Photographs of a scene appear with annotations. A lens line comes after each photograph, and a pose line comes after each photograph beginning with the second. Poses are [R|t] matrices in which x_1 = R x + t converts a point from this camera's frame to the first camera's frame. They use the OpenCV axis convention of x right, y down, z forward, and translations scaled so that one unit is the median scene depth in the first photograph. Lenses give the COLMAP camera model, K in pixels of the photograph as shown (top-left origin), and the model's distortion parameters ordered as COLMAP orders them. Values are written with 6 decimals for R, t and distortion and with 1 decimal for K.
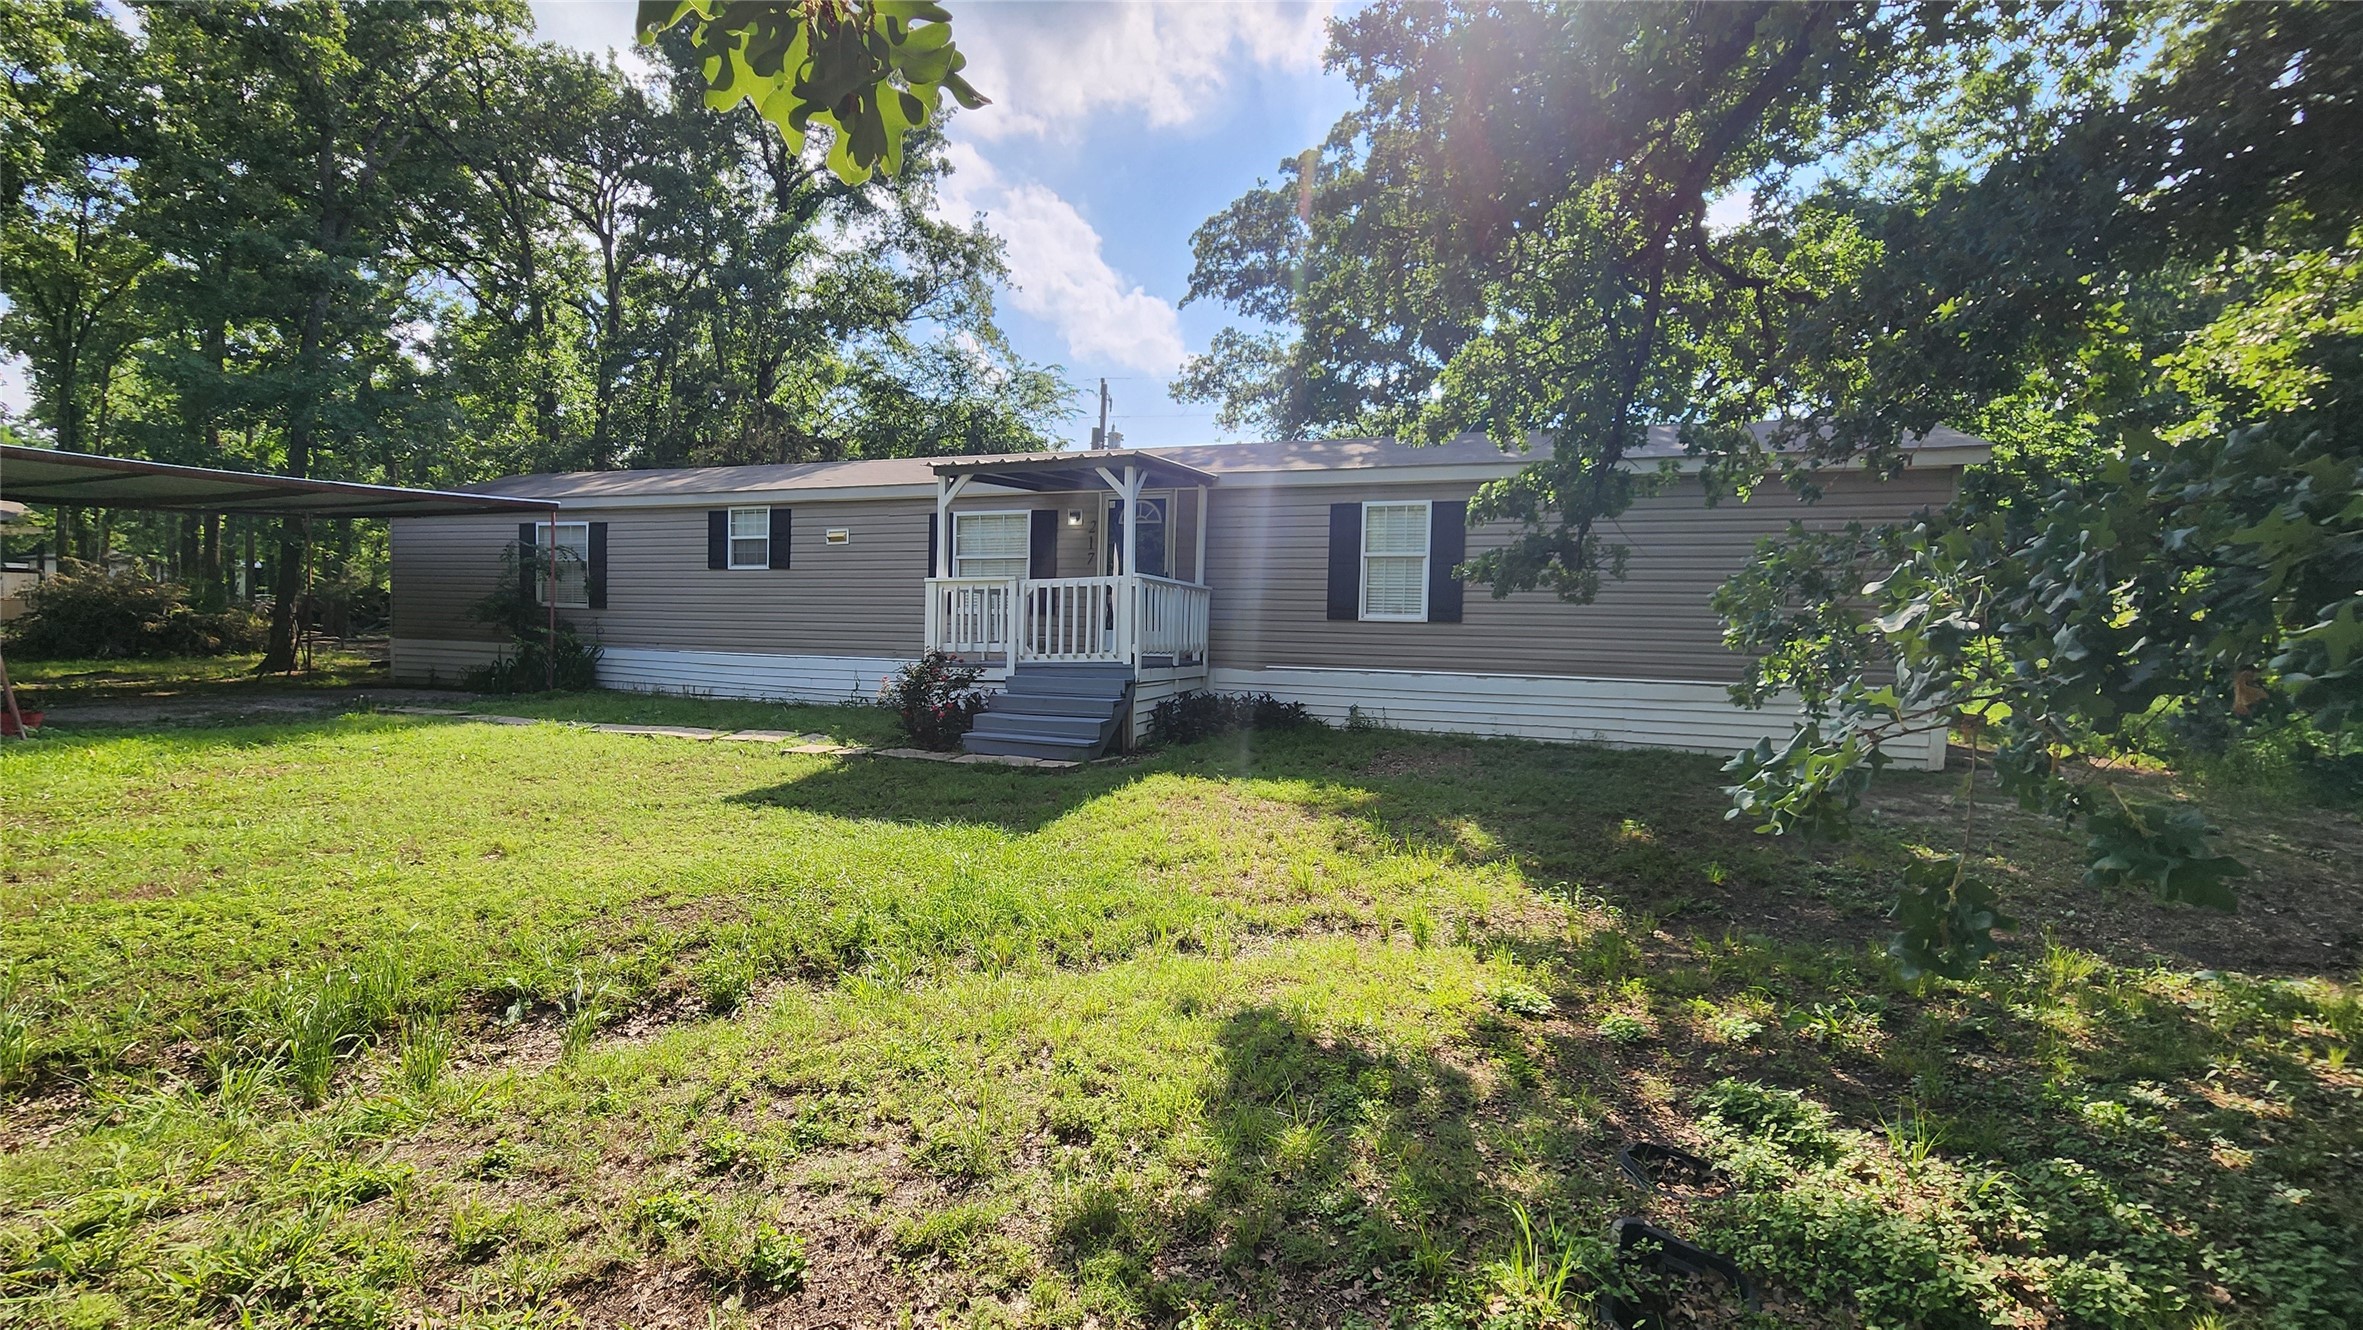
lens RADIAL K [[978.3, 0, 1176.7], [0, 978.3, 671.6], [0, 0, 1]] dist [0.000210, 0.000295]
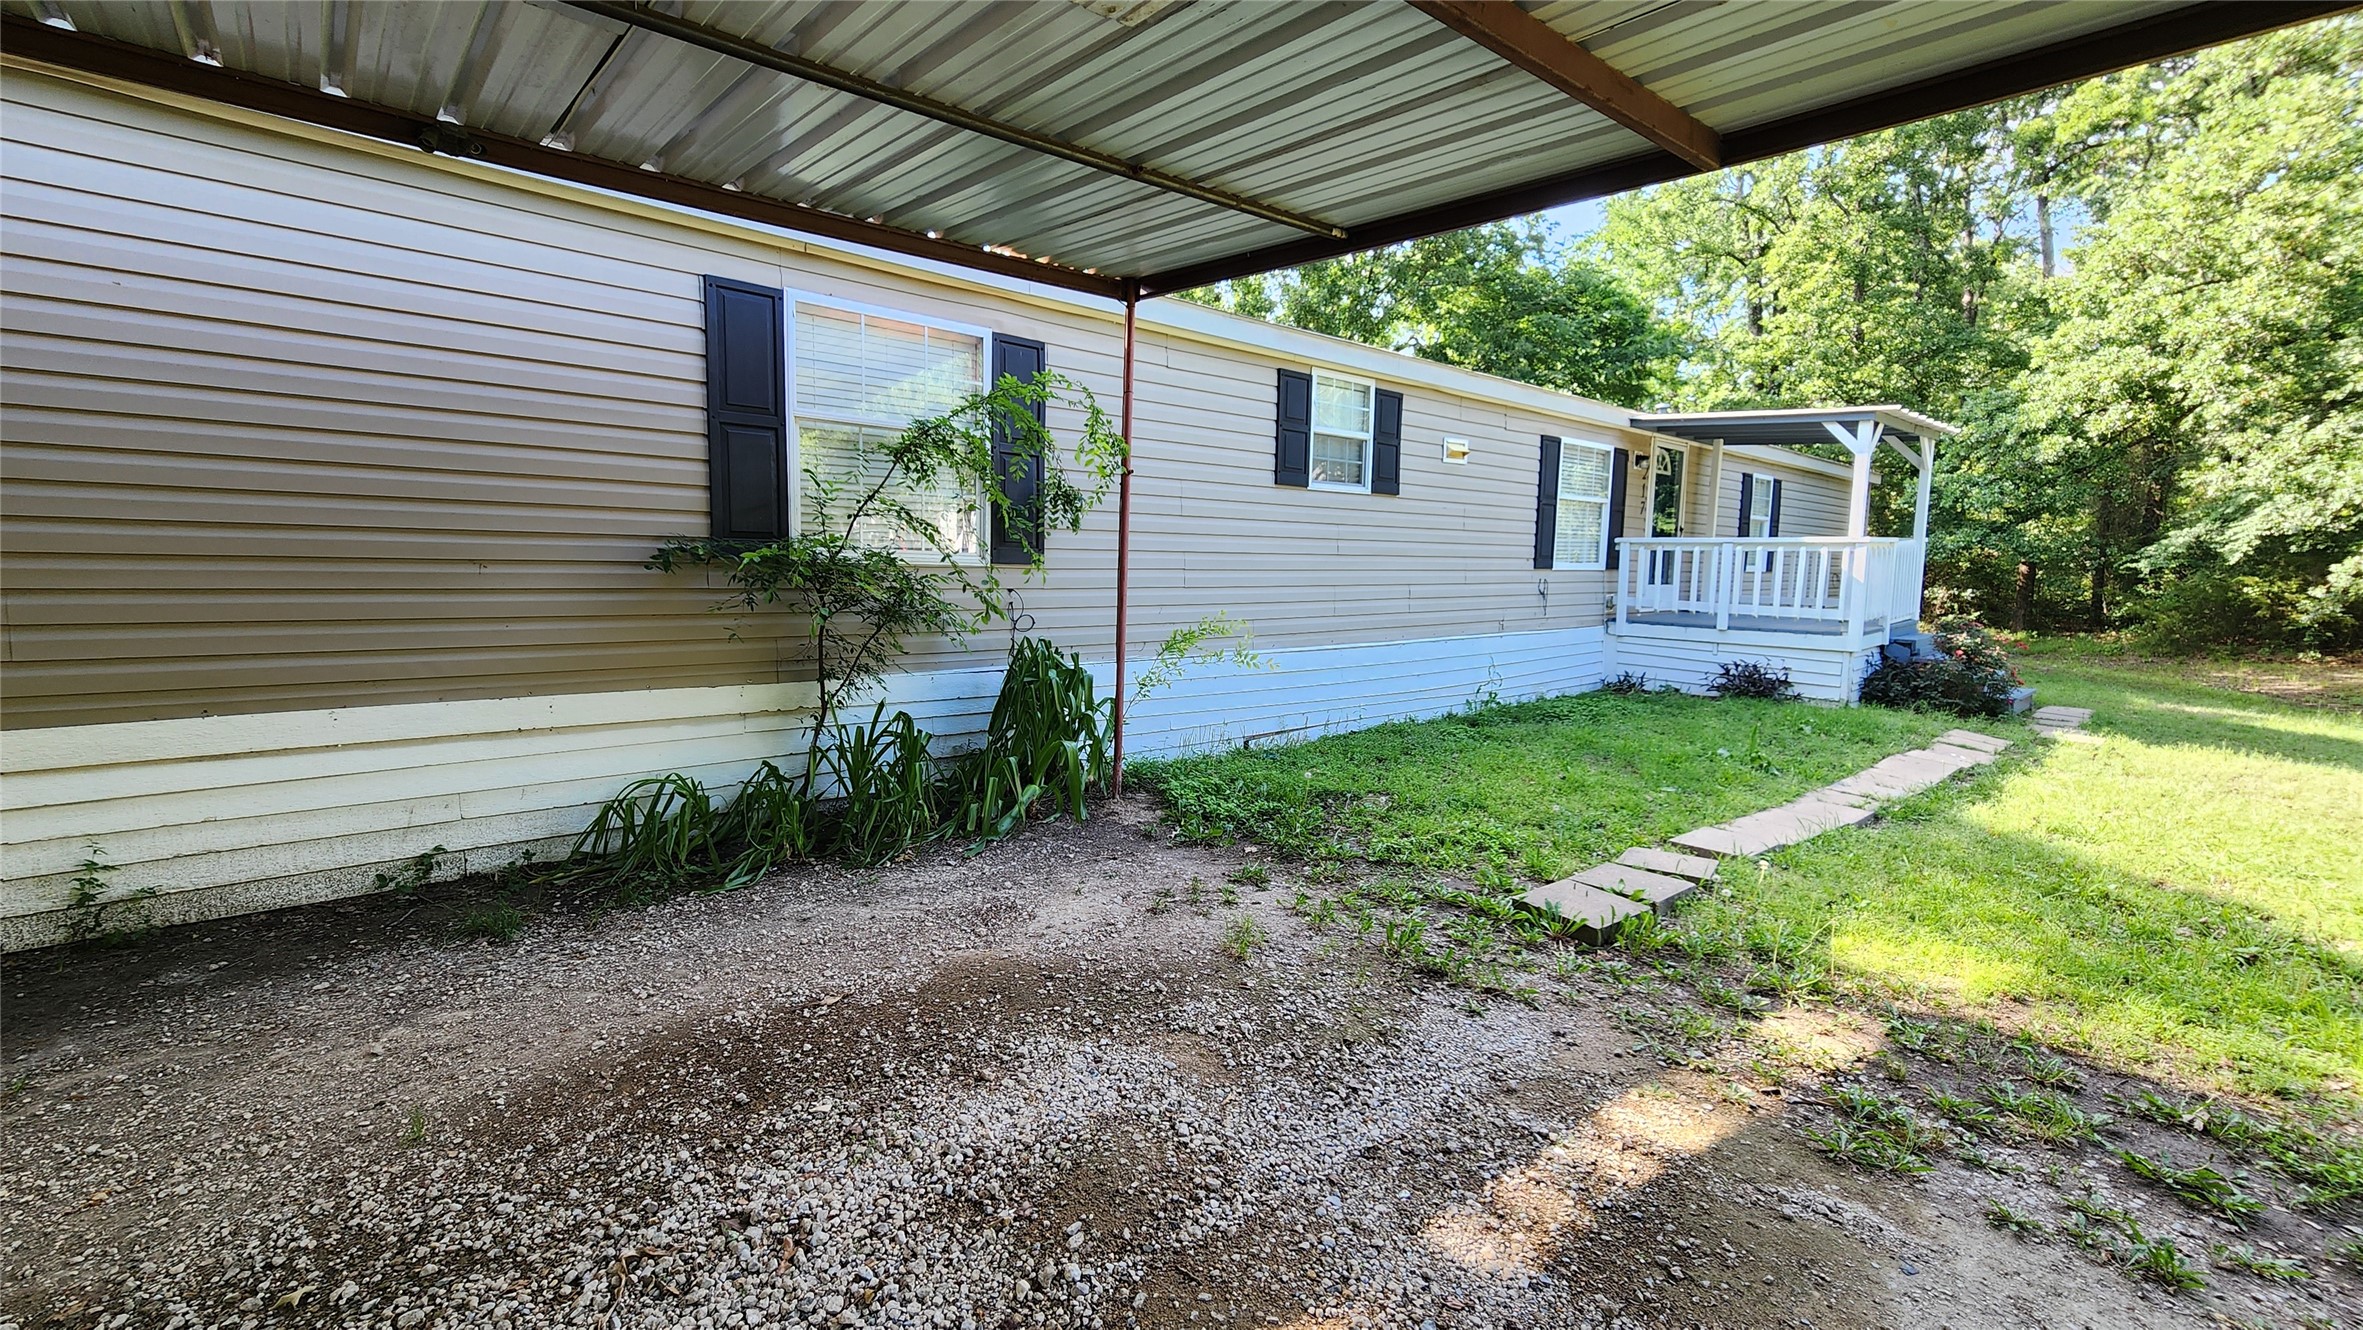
lens RADIAL K [[978.3, 0, 1190.6], [0, 978.3, 667.3], [0, 0, 1]] dist [0.000210, 0.000295]
pose [[0.464521, -0.111967, 0.878455, -0.906881], [0.025234, 0.993246, 0.113254, -0.066198], [-0.885203, -0.030441, 0.464209, 0.762846]]
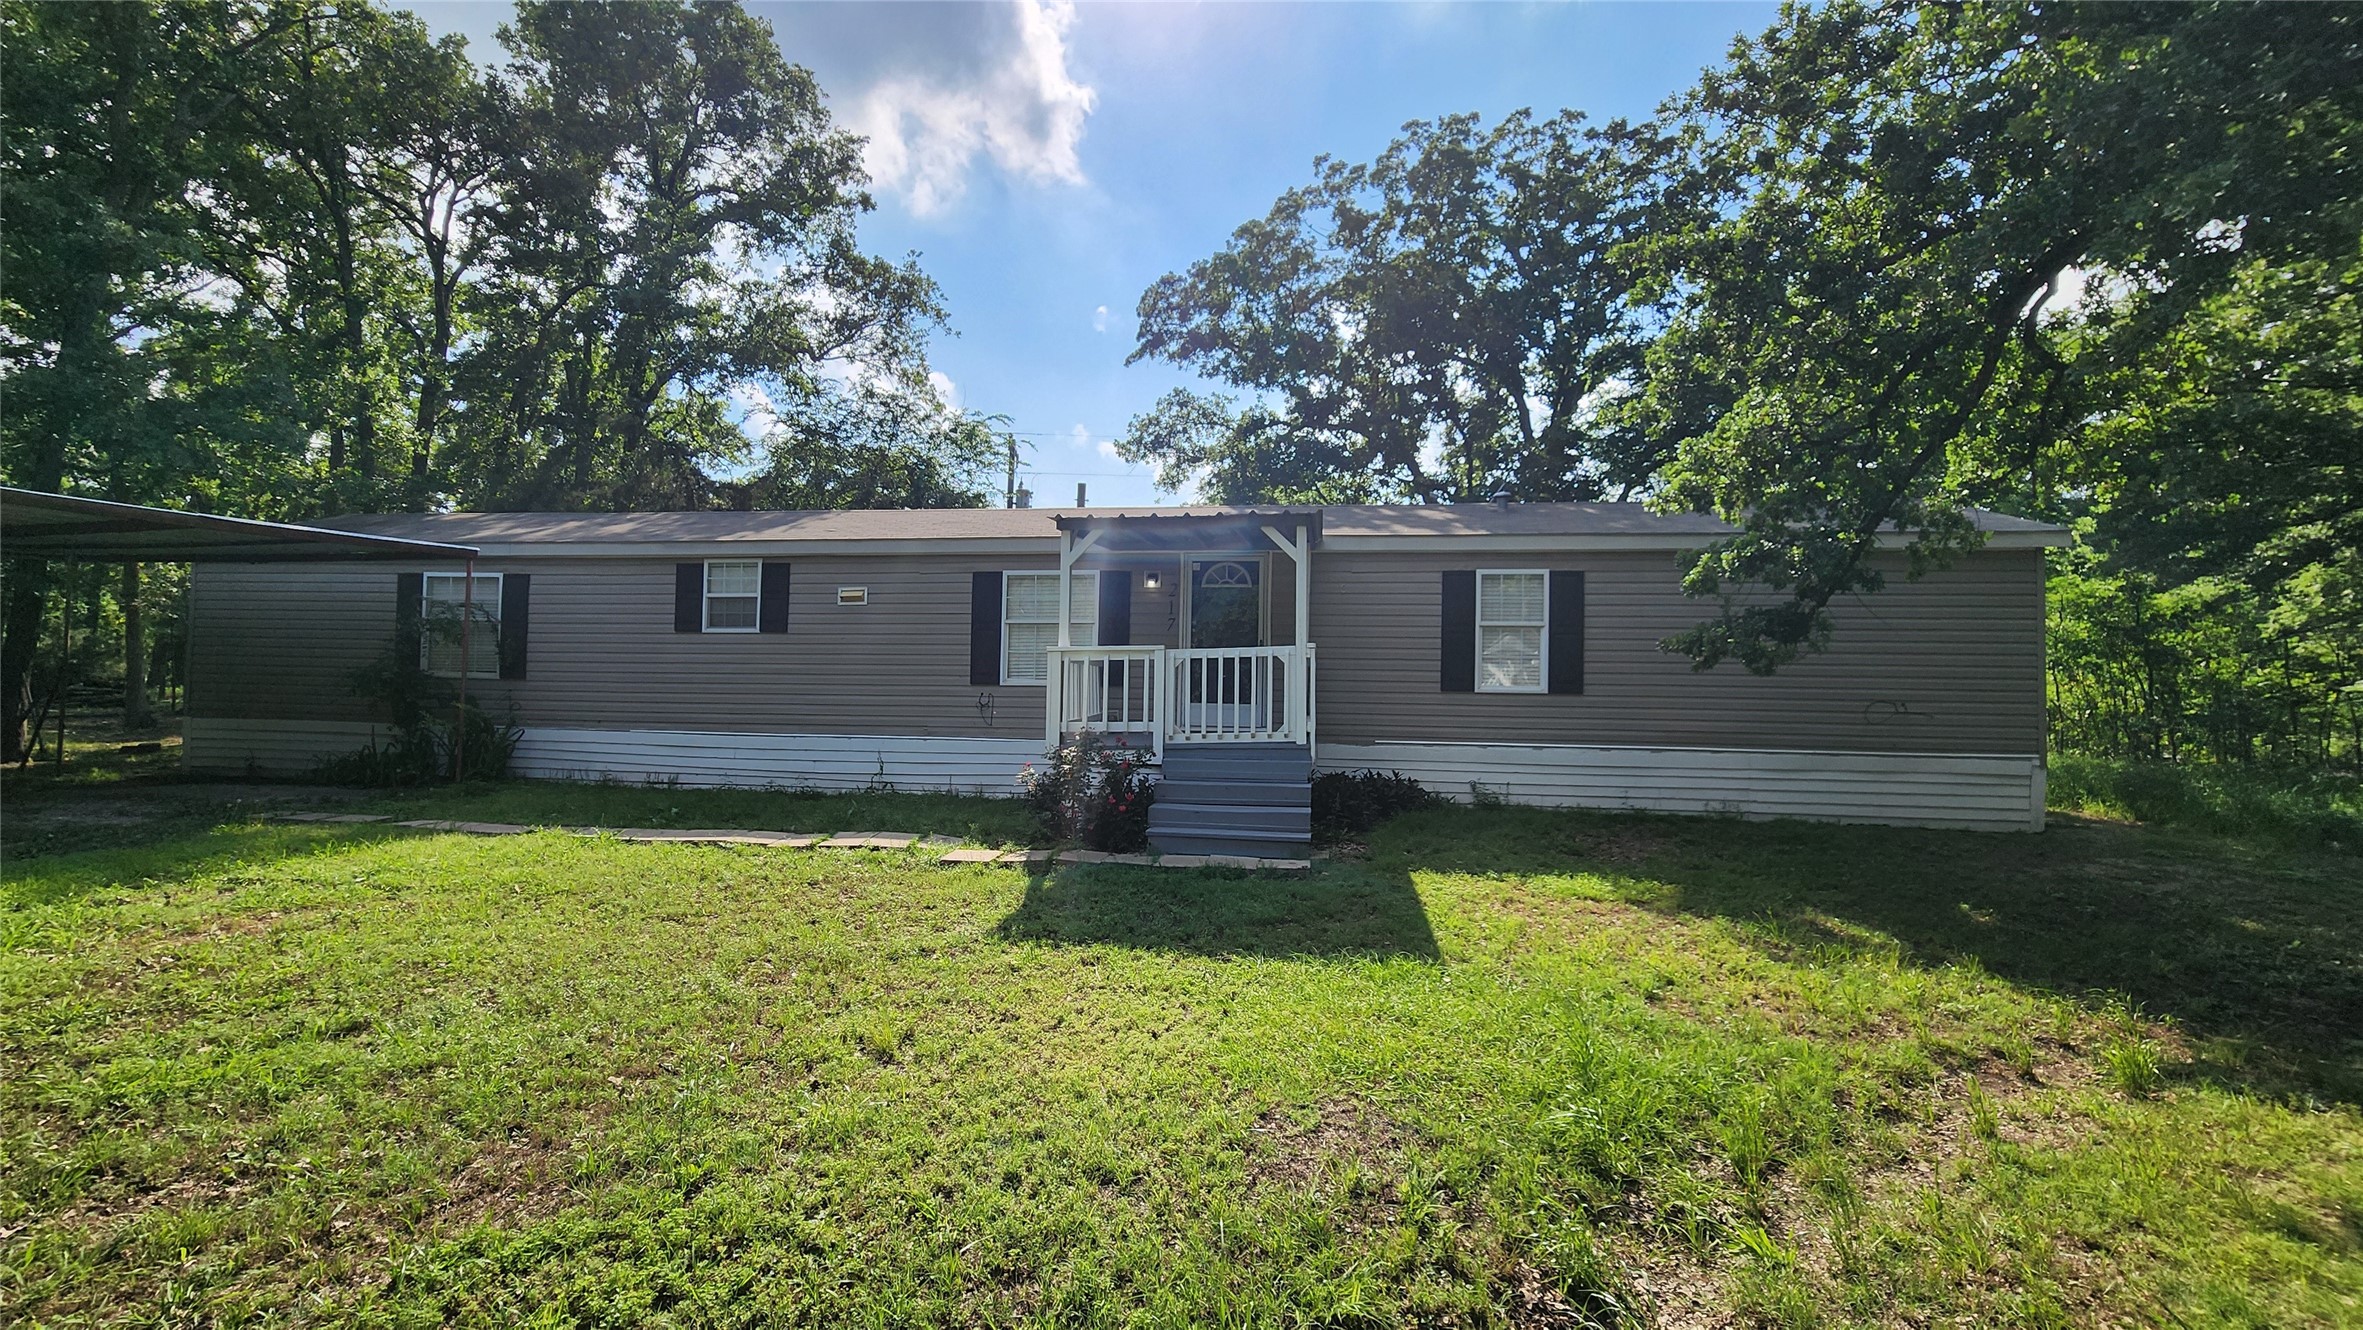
lens RADIAL K [[978.3, 0, 1181.2], [0, 978.3, 670.5], [0, 0, 1]] dist [0.000210, 0.000295]
pose [[0.977945, -0.001246, 0.208860, -0.218498], [0.014437, 0.997994, -0.061643, -0.013424], [-0.208365, 0.063299, 0.976001, 0.090202]]
